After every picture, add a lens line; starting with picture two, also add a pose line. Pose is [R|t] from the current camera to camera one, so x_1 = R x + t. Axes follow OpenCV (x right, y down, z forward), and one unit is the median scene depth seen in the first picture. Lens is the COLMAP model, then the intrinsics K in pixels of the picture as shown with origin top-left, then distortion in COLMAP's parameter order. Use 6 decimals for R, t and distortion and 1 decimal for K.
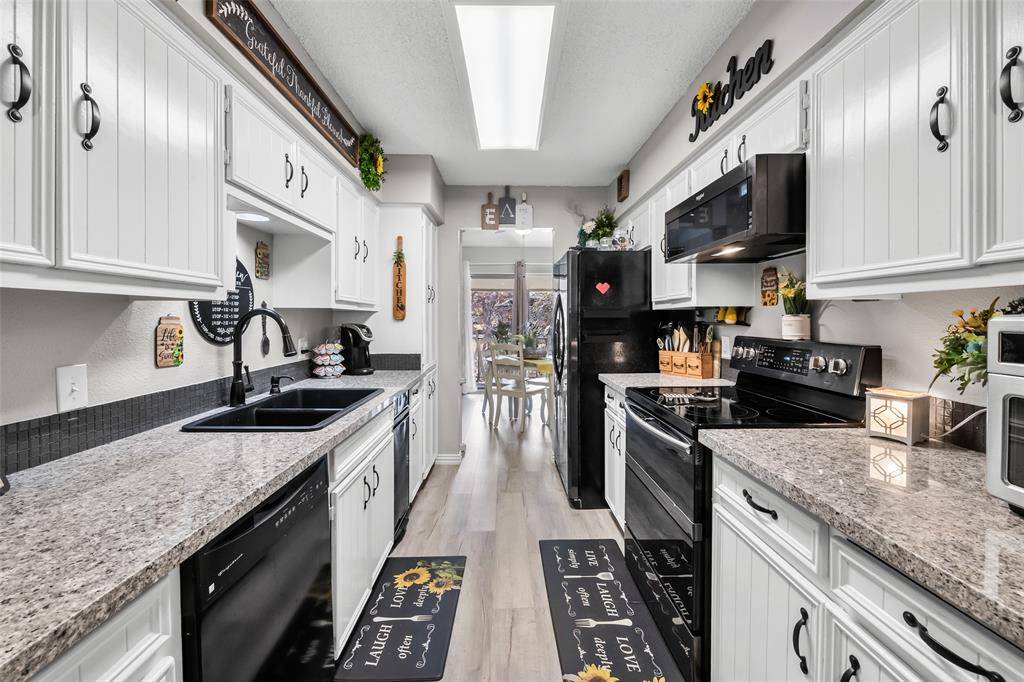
lens RADIAL K [[417.0, 0, 511.0], [0, 417.0, 320.9], [0, 0, 1]] dist [-0.003508, -0.000278]
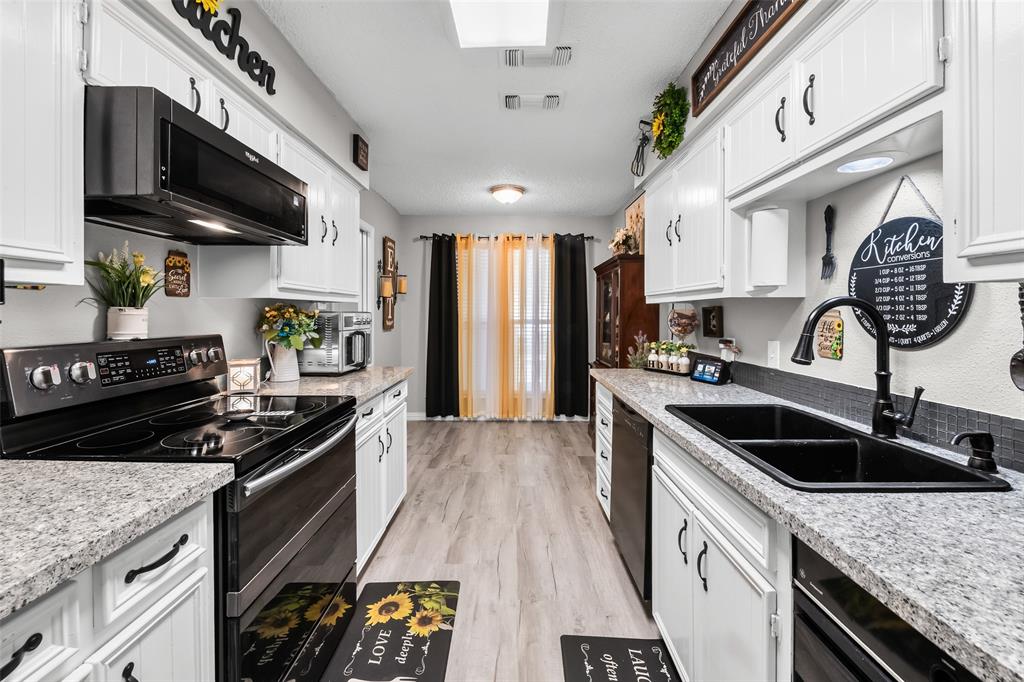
lens RADIAL K [[417.0, 0, 513.8], [0, 417.0, 313.1], [0, 0, 1]] dist [-0.003508, -0.000278]
pose [[-0.999872, 0.001116, 0.015980, -0.052938], [0.001206, 0.999983, 0.005642, -0.007316], [-0.015973, 0.005661, -0.999856, 1.835427]]
